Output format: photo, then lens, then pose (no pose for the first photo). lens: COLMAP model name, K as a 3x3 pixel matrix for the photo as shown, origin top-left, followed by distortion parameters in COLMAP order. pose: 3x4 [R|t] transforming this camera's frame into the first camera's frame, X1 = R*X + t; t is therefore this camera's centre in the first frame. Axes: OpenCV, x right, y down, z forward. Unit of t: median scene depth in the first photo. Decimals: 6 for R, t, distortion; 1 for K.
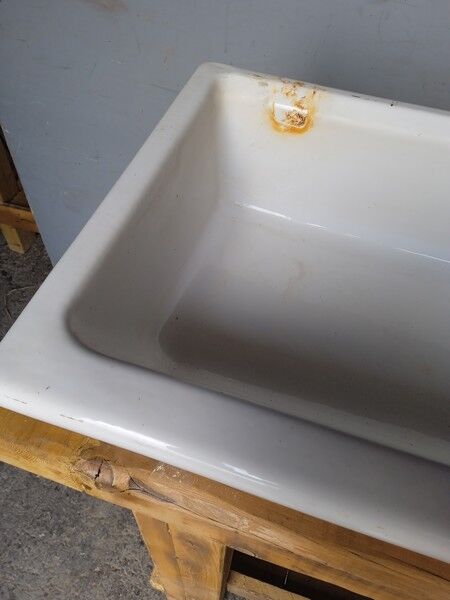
lens RADIAL K [[506.5, 0, 225.0], [0, 506.5, 300.0], [0, 0, 1]] dist [0.091361, -0.150749]
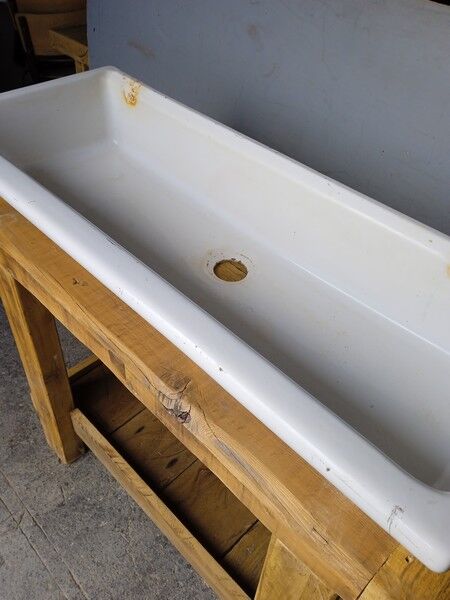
lens RADIAL K [[506.5, 0, 225.0], [0, 506.5, 300.0], [0, 0, 1]] dist [0.091361, -0.150749]
pose [[0.889813, 0.344830, -0.298874, 1.316415], [-0.398862, 0.905903, -0.142301, 0.496209], [0.221682, 0.245831, 0.943623, -0.604353]]
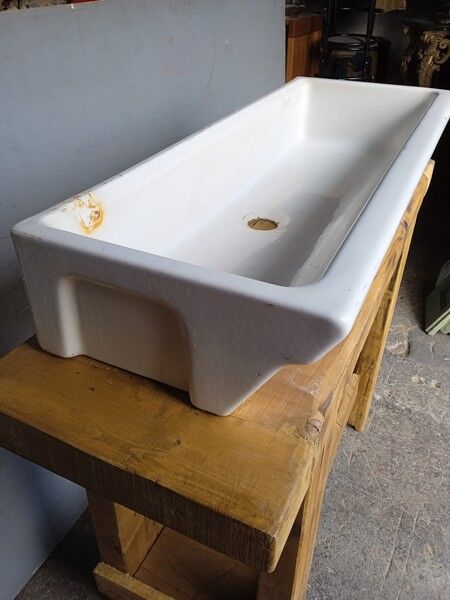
lens RADIAL K [[506.5, 0, 225.0], [0, 506.5, 300.0], [0, 0, 1]] dist [0.091361, -0.150749]
pose [[0.130679, -0.561057, 0.817397, -1.000848], [0.805244, 0.541031, 0.242625, -0.282763], [-0.578364, 0.626499, 0.522489, 0.251410]]
